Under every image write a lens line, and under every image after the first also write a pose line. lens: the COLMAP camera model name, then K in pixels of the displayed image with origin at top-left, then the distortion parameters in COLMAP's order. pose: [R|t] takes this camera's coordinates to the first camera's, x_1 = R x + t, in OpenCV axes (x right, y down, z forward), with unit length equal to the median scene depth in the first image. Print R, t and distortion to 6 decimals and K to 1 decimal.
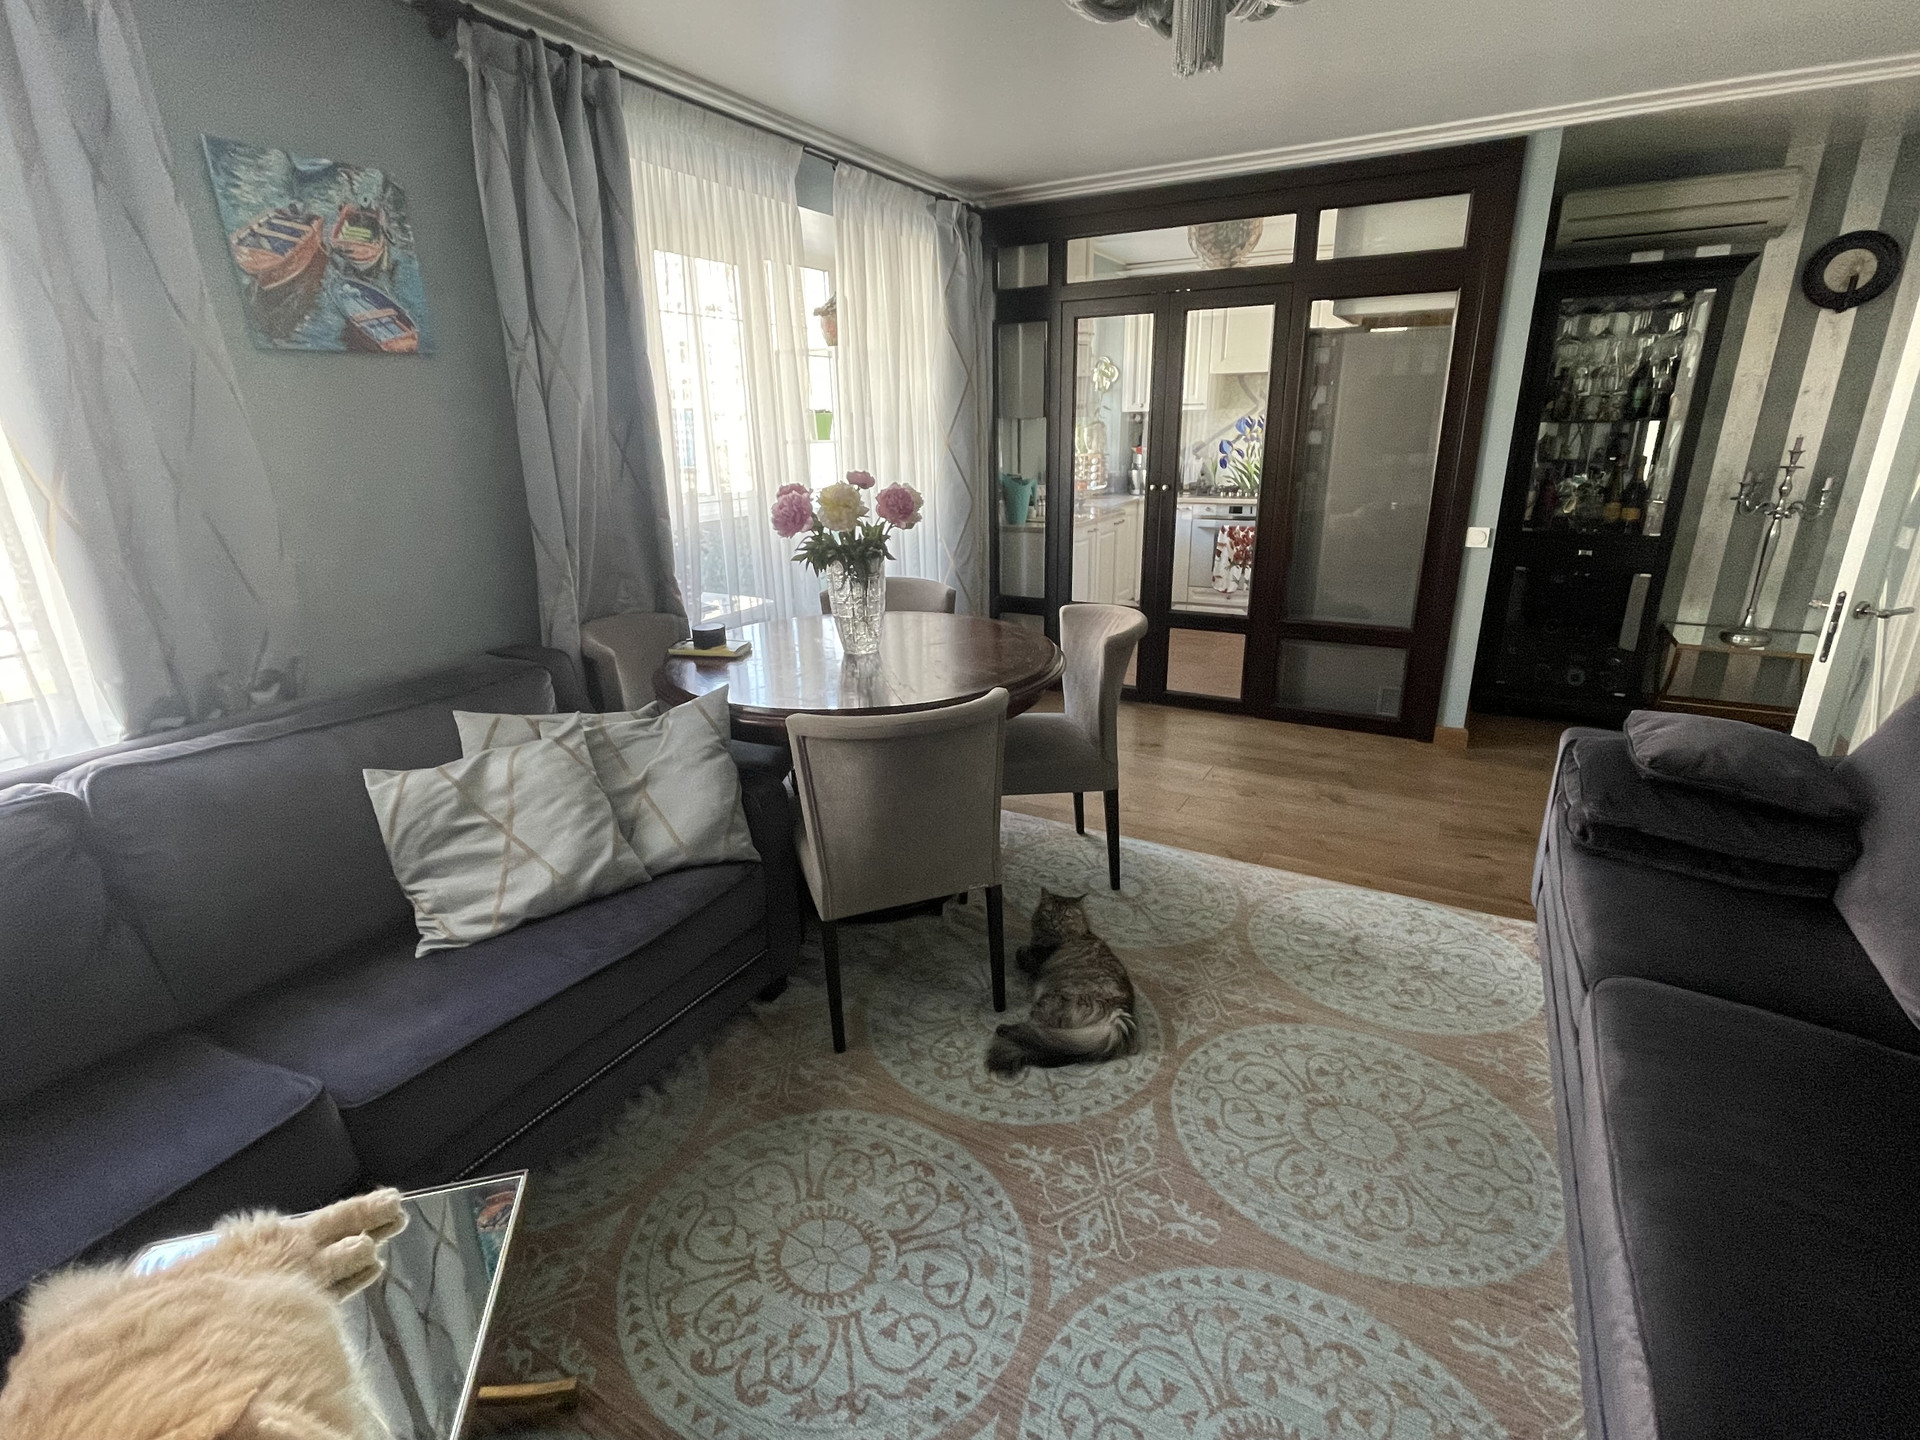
lens RADIAL K [[886.0, 0, 970.2], [0, 886.0, 714.1], [0, 0, 1]] dist [-0.007533, 0.003000]
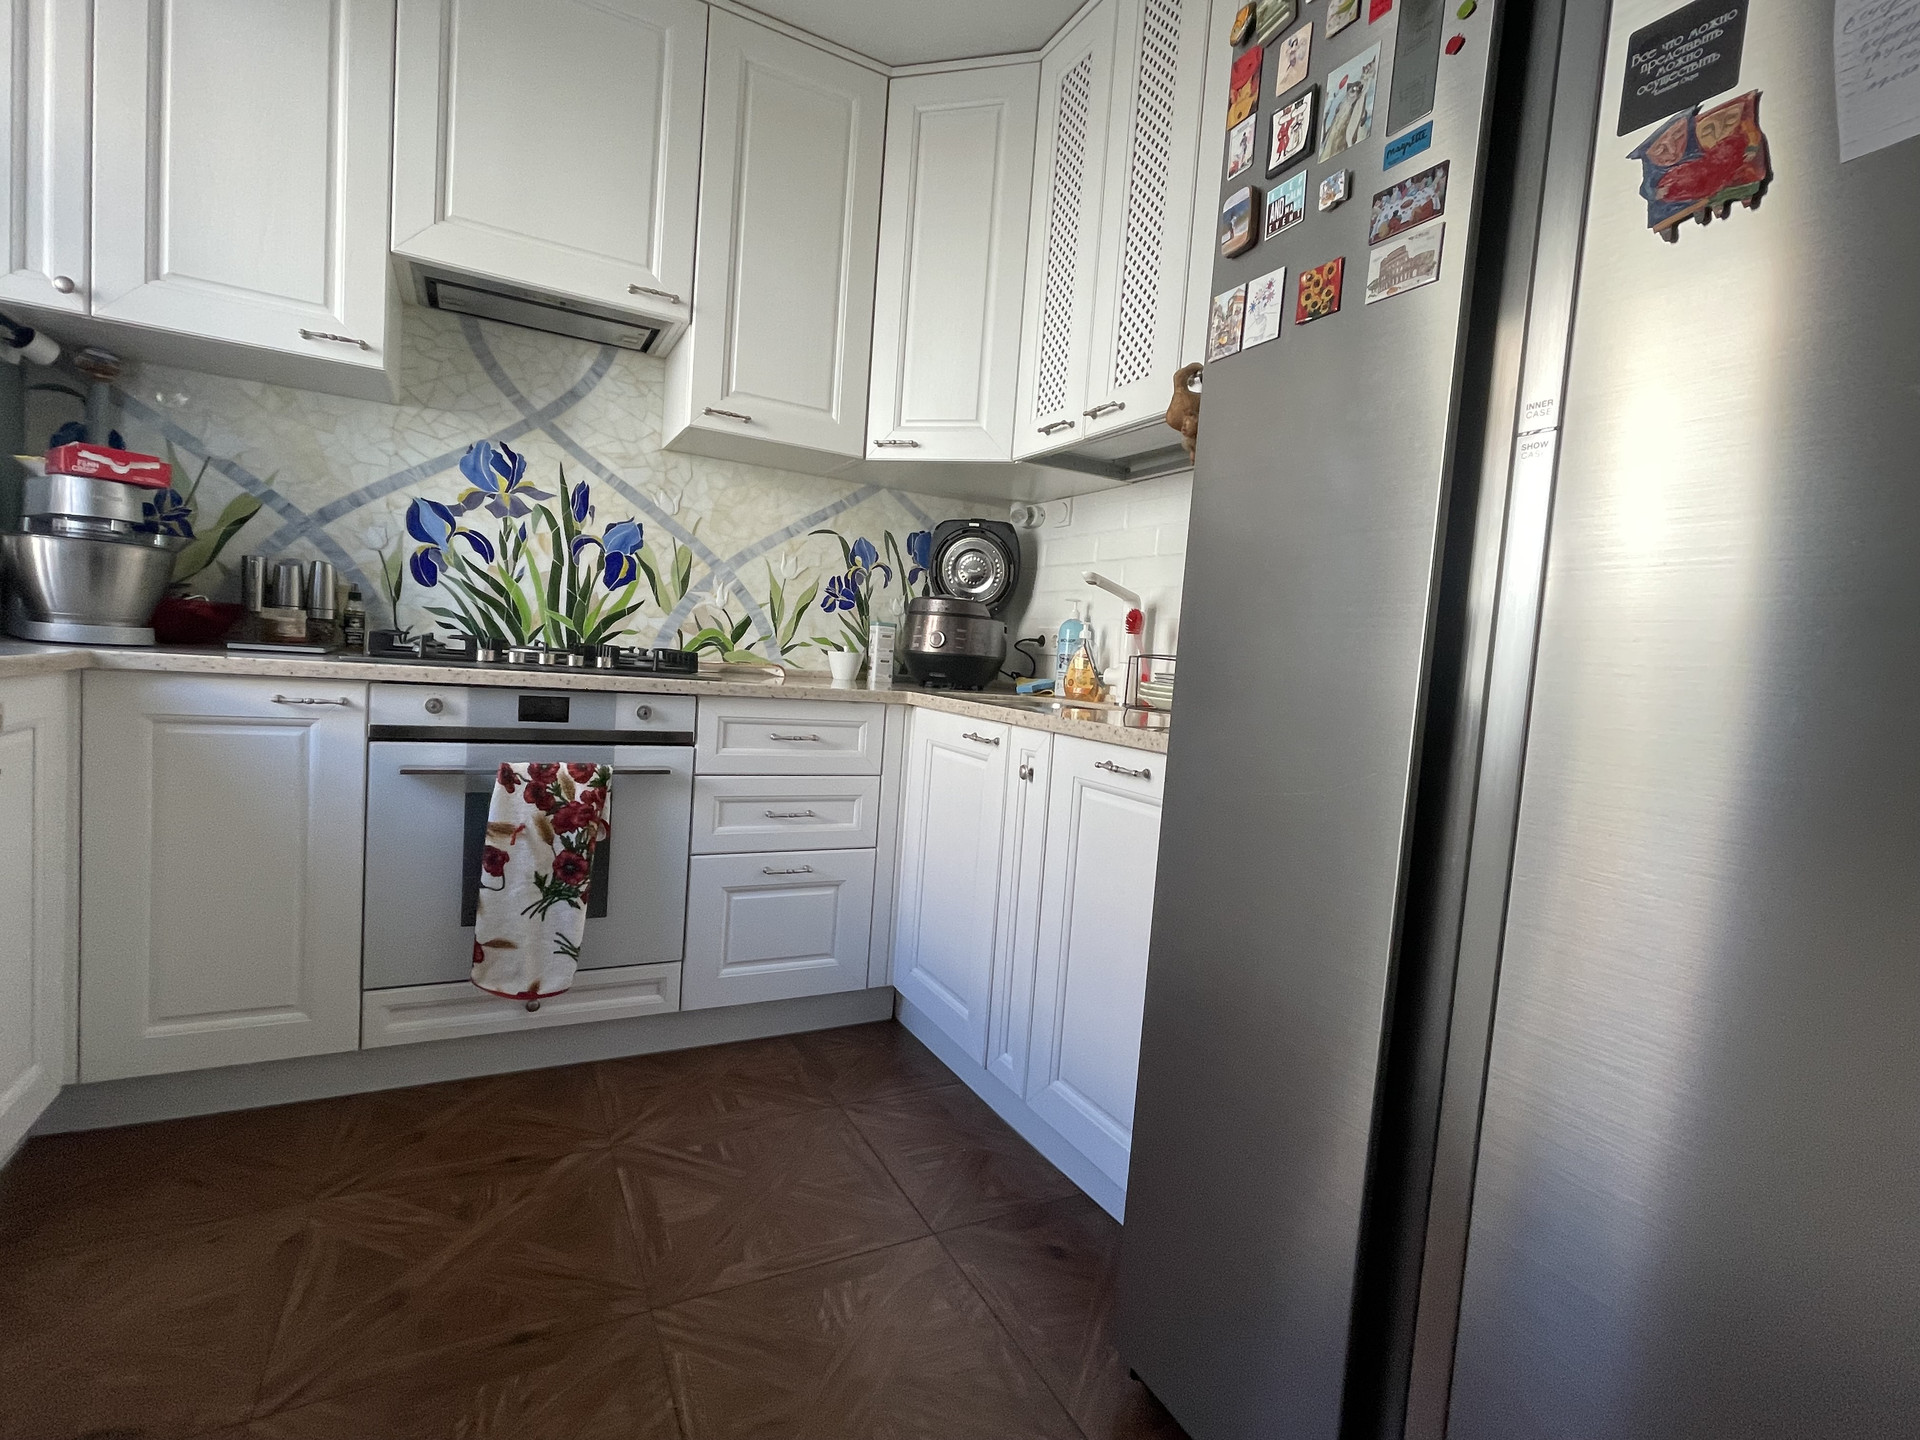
lens RADIAL K [[886.0, 0, 961.8], [0, 886.0, 724.6], [0, 0, 1]] dist [-0.007533, 0.003000]
pose [[0.539107, -0.003871, 0.842228, 0.121604], [0.183695, 0.976456, -0.113094, -0.158472], [-0.821961, 0.215683, 0.527125, 0.695177]]
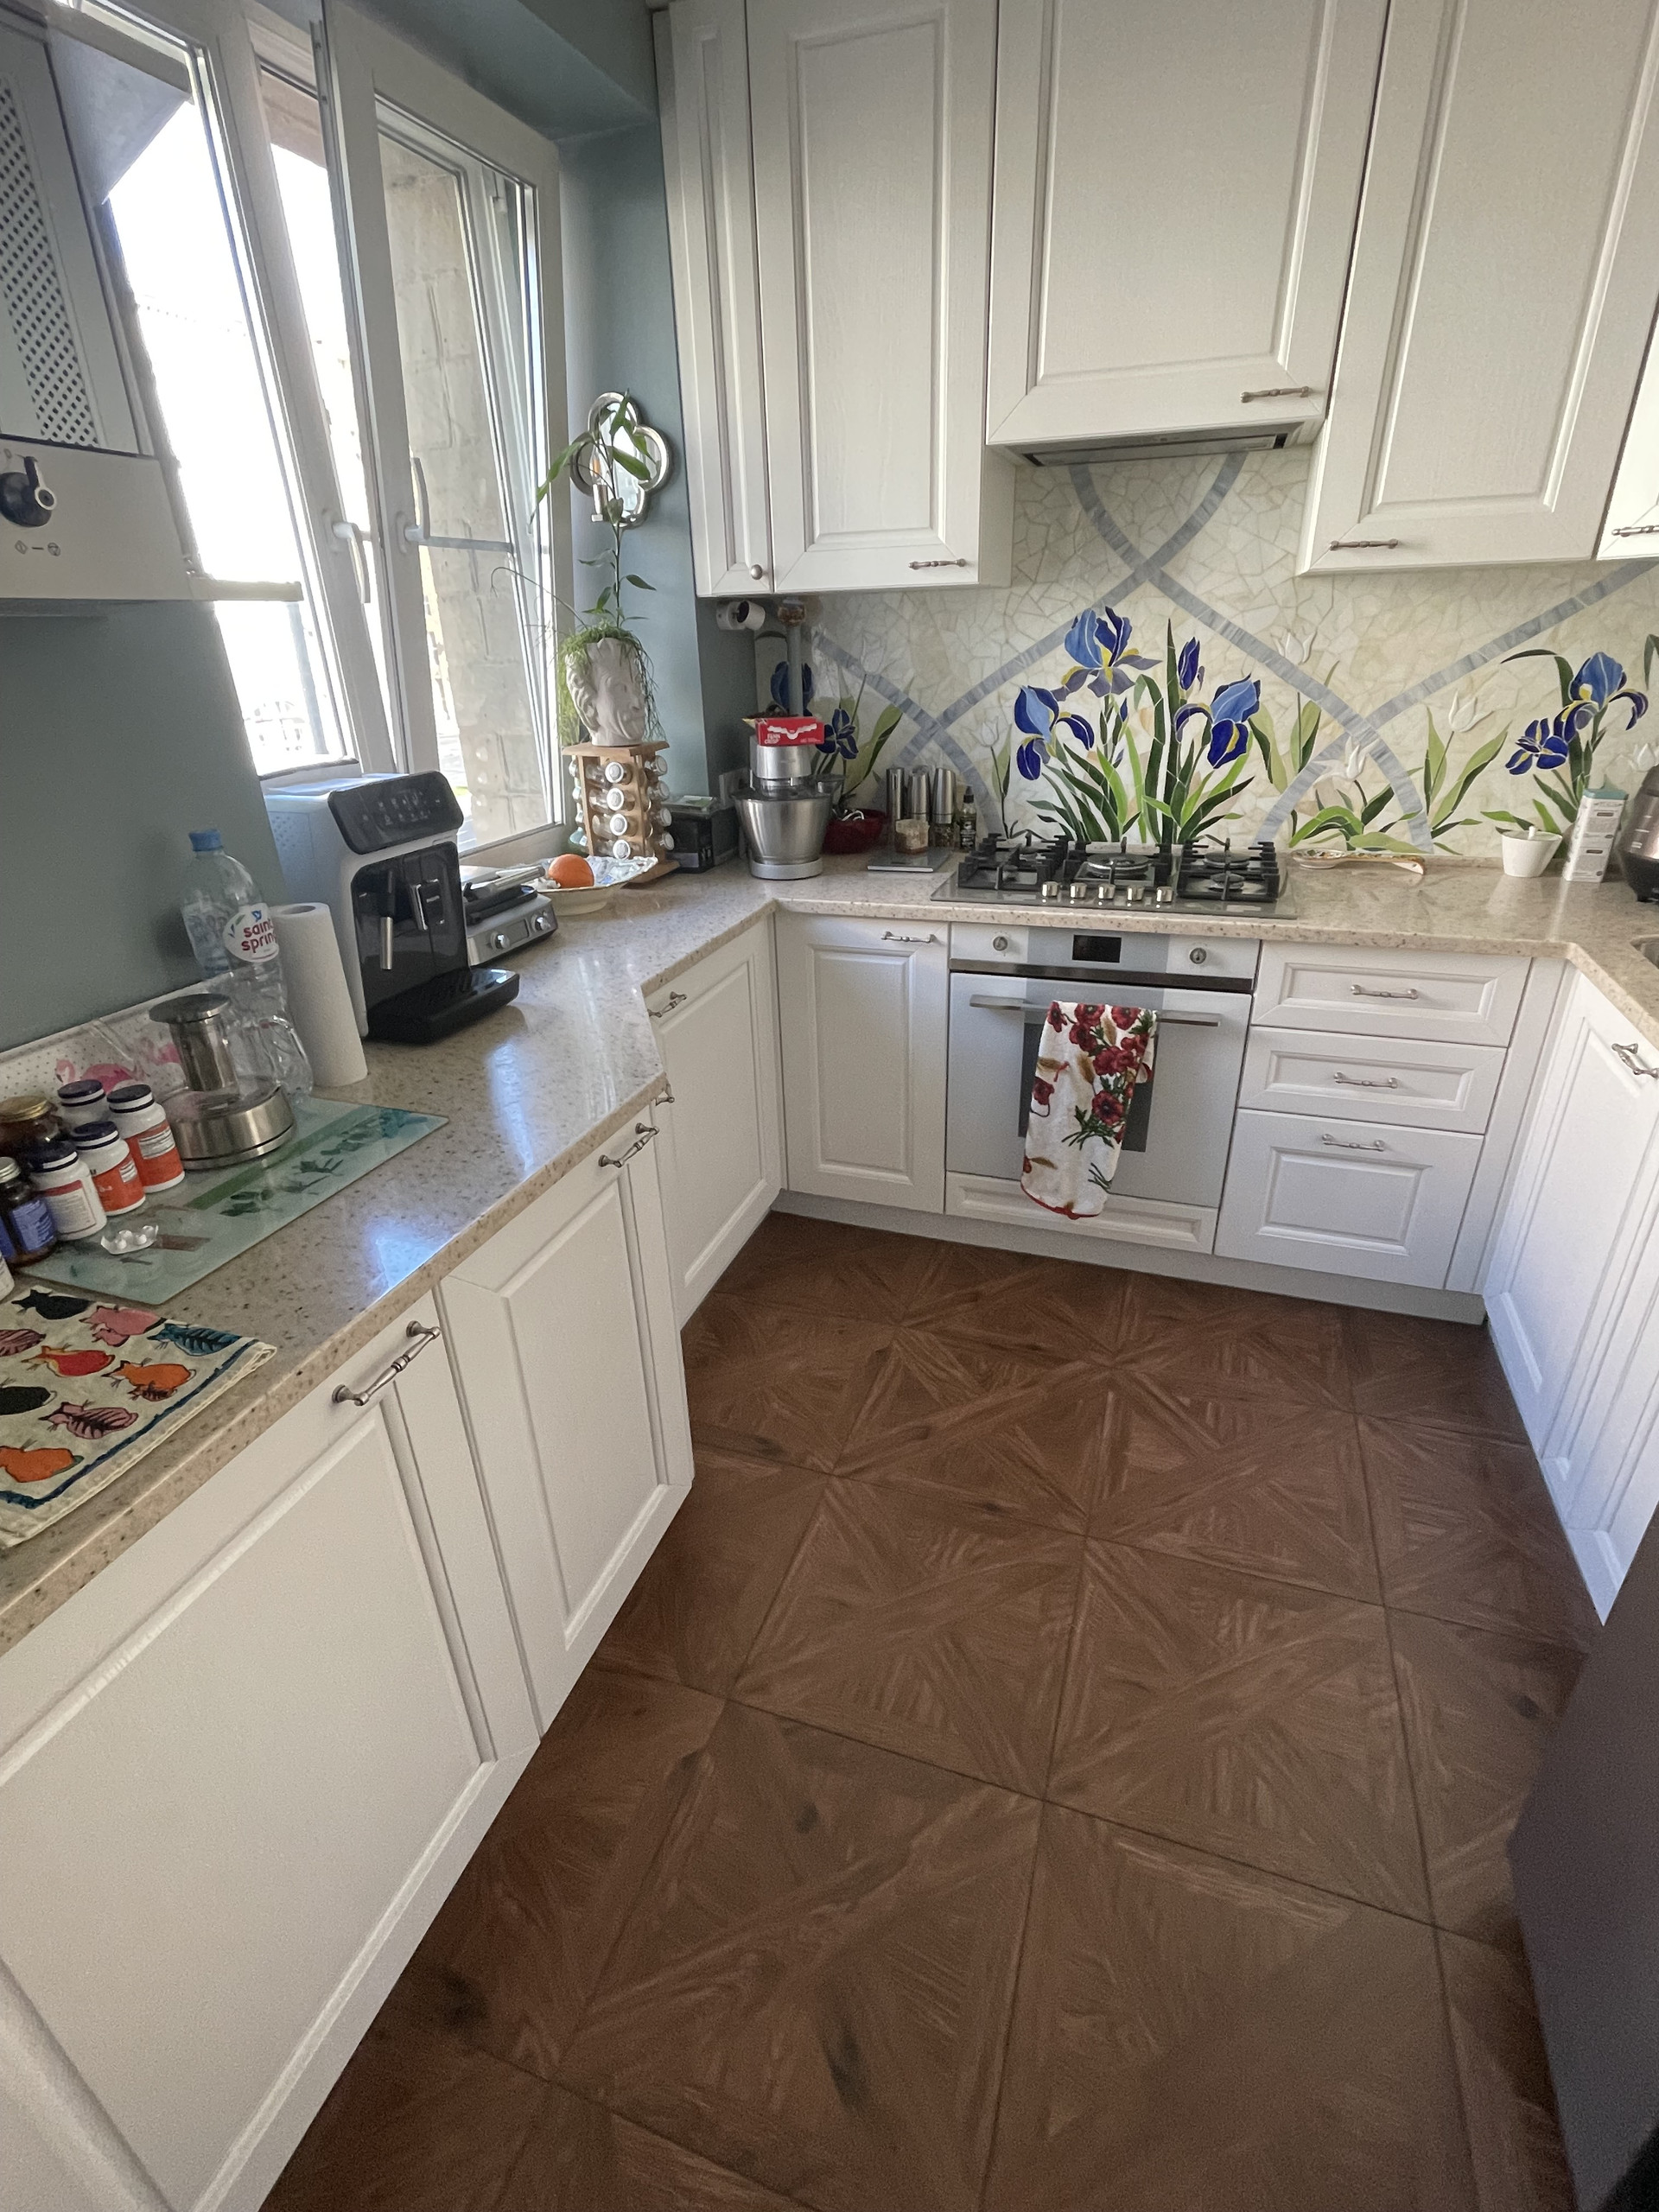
lens RADIAL K [[1020.8, 0, 835.1], [0, 1020.8, 1111.4], [0, 0, 1]] dist [-0.007533, 0.003000]
pose [[0.985233, -0.081049, 0.150818, 0.153234], [0.062494, 0.990319, 0.123947, -0.212570], [-0.159404, -0.112691, 0.980760, 0.646125]]
